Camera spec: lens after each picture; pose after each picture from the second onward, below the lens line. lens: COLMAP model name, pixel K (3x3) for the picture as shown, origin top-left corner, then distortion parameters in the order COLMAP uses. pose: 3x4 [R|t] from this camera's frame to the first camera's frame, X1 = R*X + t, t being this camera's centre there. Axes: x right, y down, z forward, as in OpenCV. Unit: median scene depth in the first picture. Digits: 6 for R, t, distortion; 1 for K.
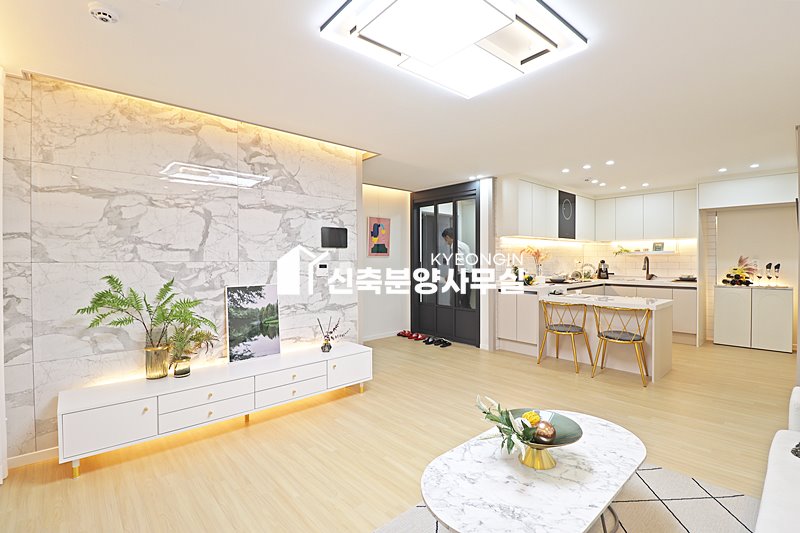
lens RADIAL K [[367.6, 0, 399.3], [0, 367.6, 261.8], [0, 0, 1]] dist [-0.000713, -0.013470]
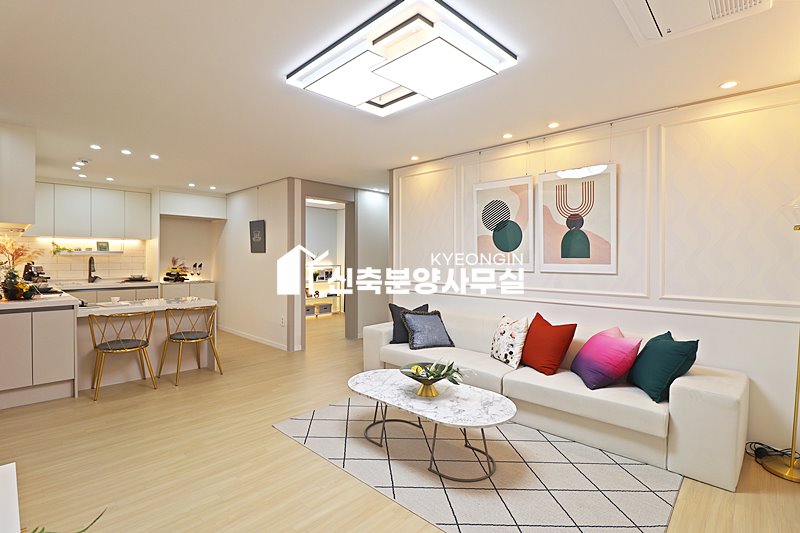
lens RADIAL K [[380.3, 0, 397.2], [0, 380.3, 260.8], [0, 0, 1]] dist [0.000671, -0.013867]
pose [[-0.075703, -0.001416, 0.997129, -0.366085], [0.003978, 0.999991, 0.001722, -0.003714], [-0.997122, 0.004097, -0.075697, 0.382243]]
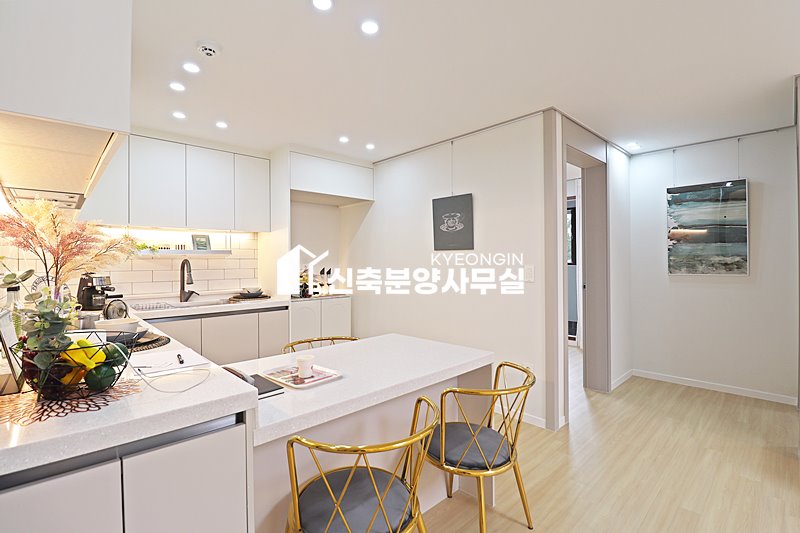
lens RADIAL K [[367.6, 0, 399.3], [0, 367.6, 261.8], [0, 0, 1]] dist [-0.000713, -0.013470]
pose [[-0.023766, 0.002624, 0.999714, 0.140482], [0.013868, 0.999901, -0.002295, -0.005938], [-0.999621, 0.013810, -0.023800, 0.823602]]
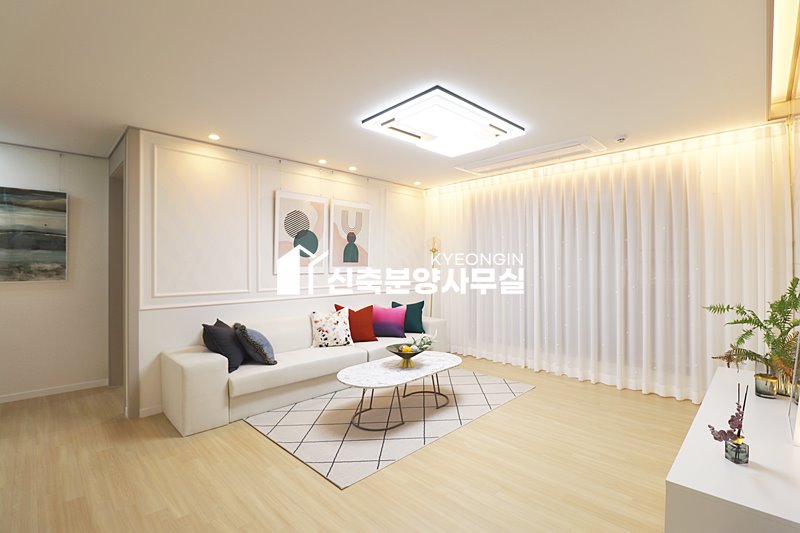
lens RADIAL K [[369.6, 0, 400.9], [0, 369.6, 261.1], [0, 0, 1]] dist [0.001059, -0.014260]
pose [[-0.997929, 0.007380, -0.063895, 0.162912], [0.007485, 0.999971, -0.001404, -0.006957], [0.063883, -0.001879, -0.997956, 0.923099]]
